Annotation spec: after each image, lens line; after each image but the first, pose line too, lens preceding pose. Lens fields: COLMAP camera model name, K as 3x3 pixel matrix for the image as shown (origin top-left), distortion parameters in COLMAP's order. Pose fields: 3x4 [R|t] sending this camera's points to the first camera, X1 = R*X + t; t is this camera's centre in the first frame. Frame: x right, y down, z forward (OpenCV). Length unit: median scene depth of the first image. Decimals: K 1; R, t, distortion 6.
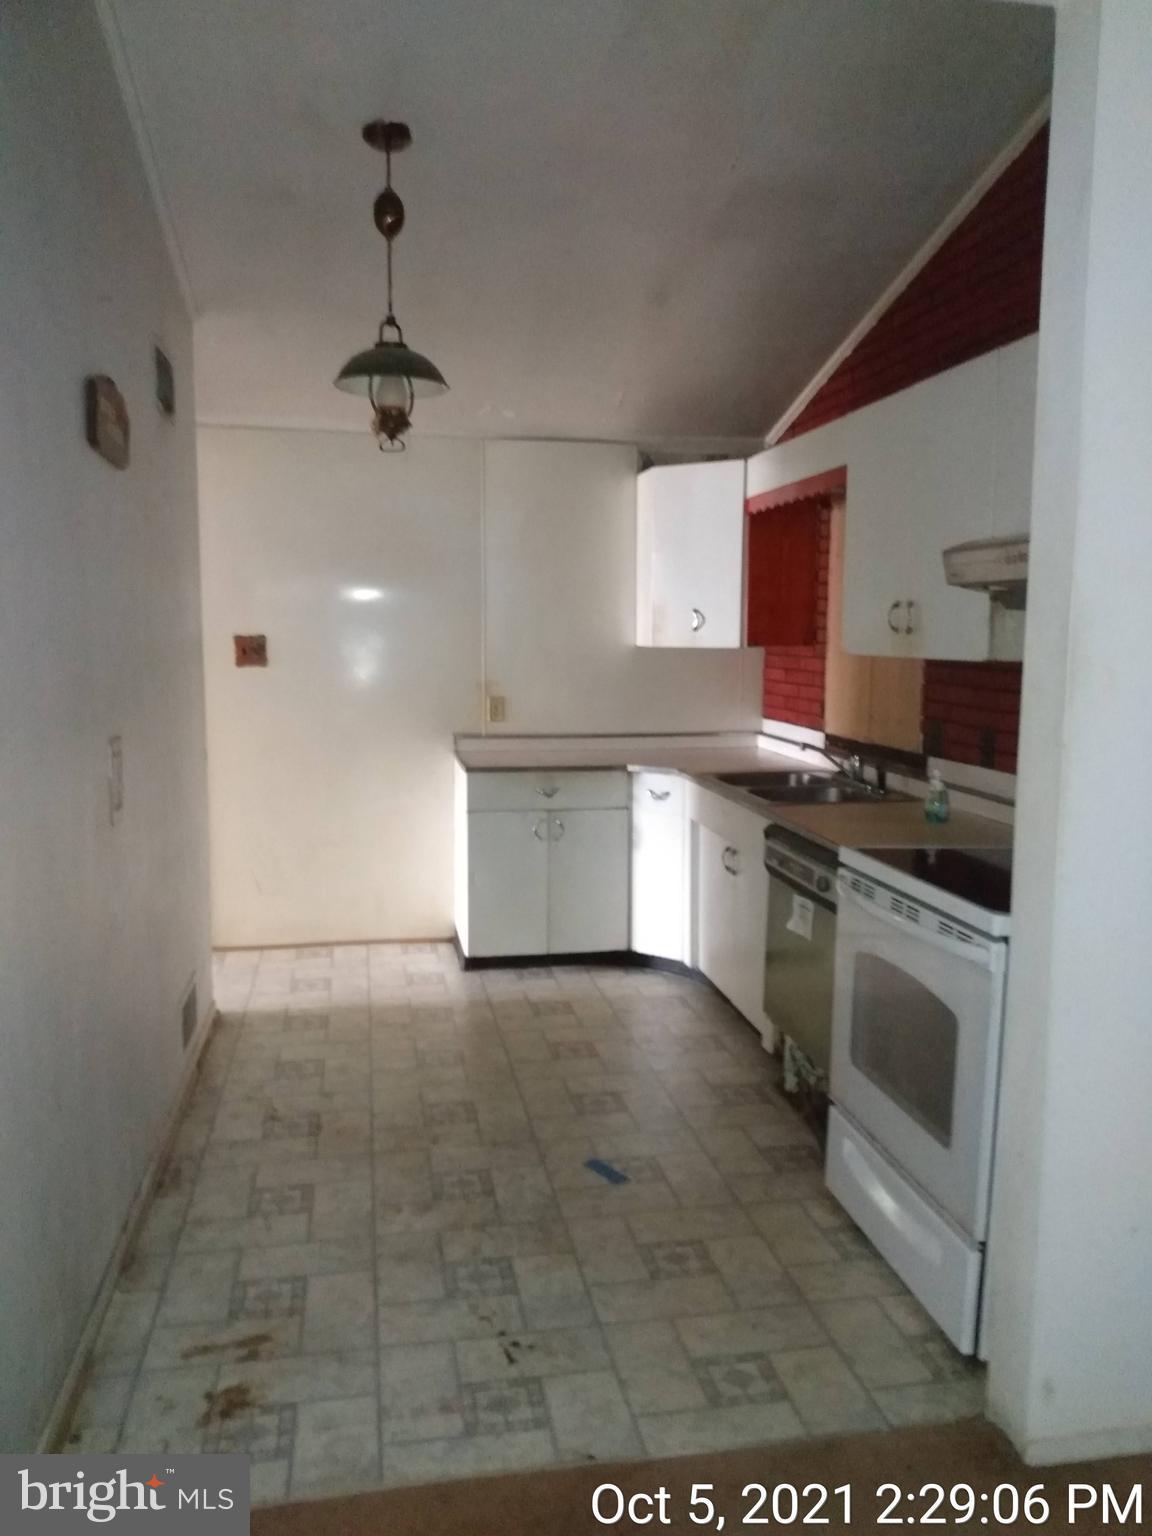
lens RADIAL K [[1183.1, 0, 584.9], [0, 1183.1, 757.9], [0, 0, 1]] dist [0.112420, -0.226064]
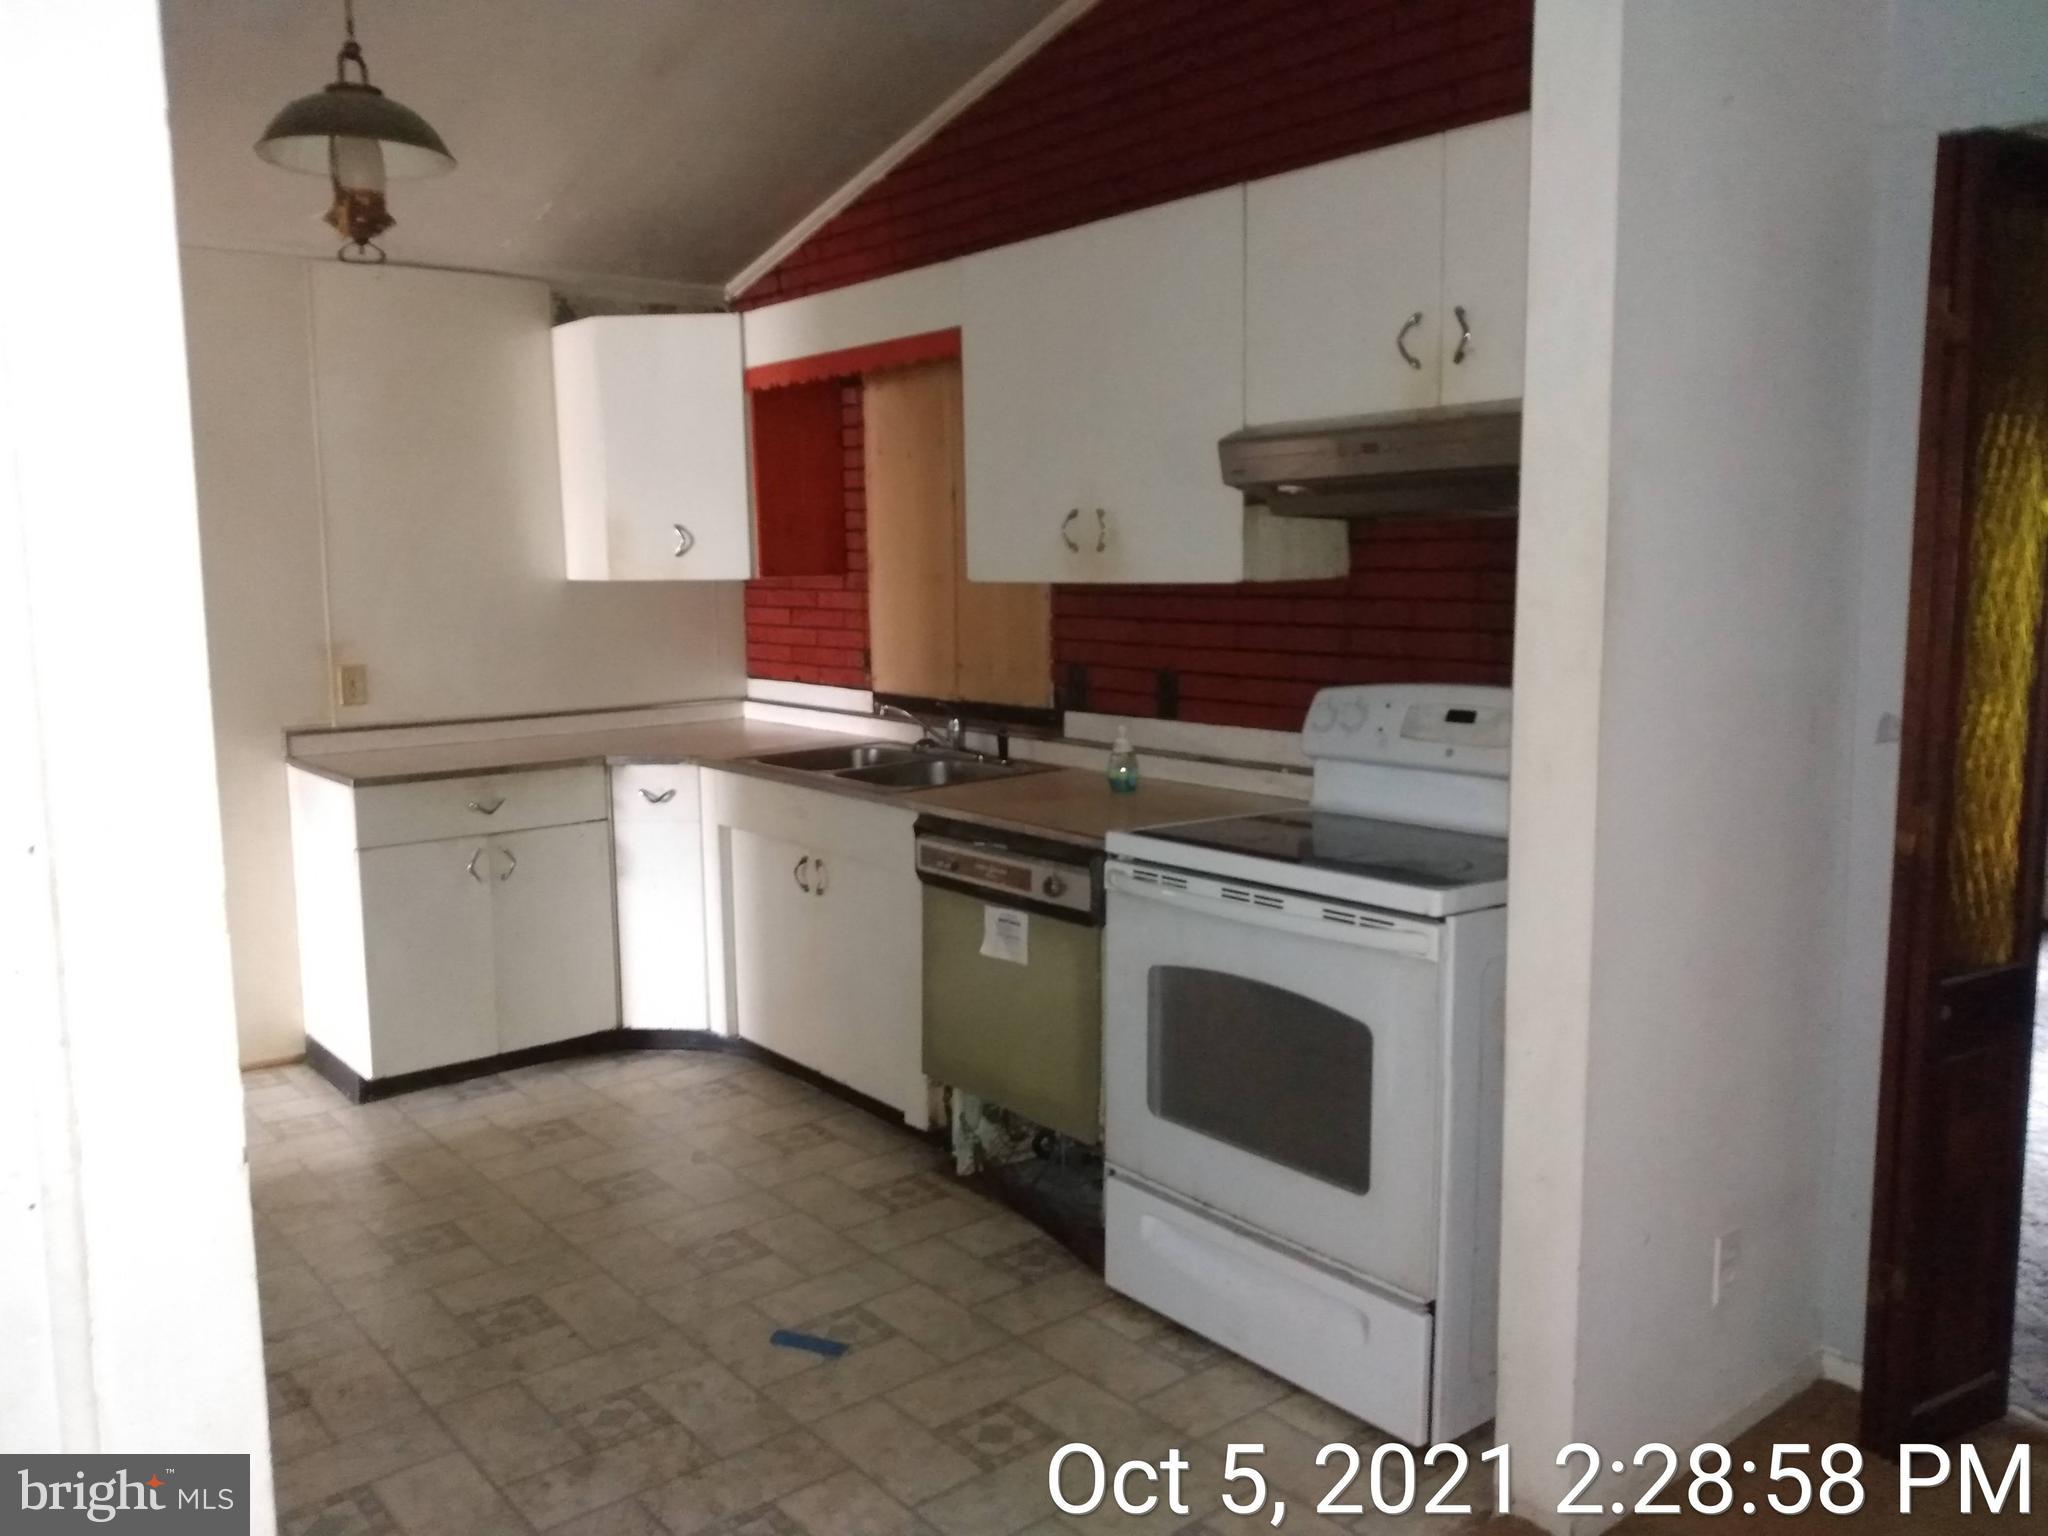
lens RADIAL K [[1577.5, 0, 1051.4], [0, 1577.5, 743.2], [0, 0, 1]] dist [0.112420, -0.226064]
pose [[0.880551, -0.075520, 0.467897, -0.177011], [0.072283, 0.997073, 0.024900, -0.005894], [-0.468408, 0.011895, 0.883432, 0.084495]]
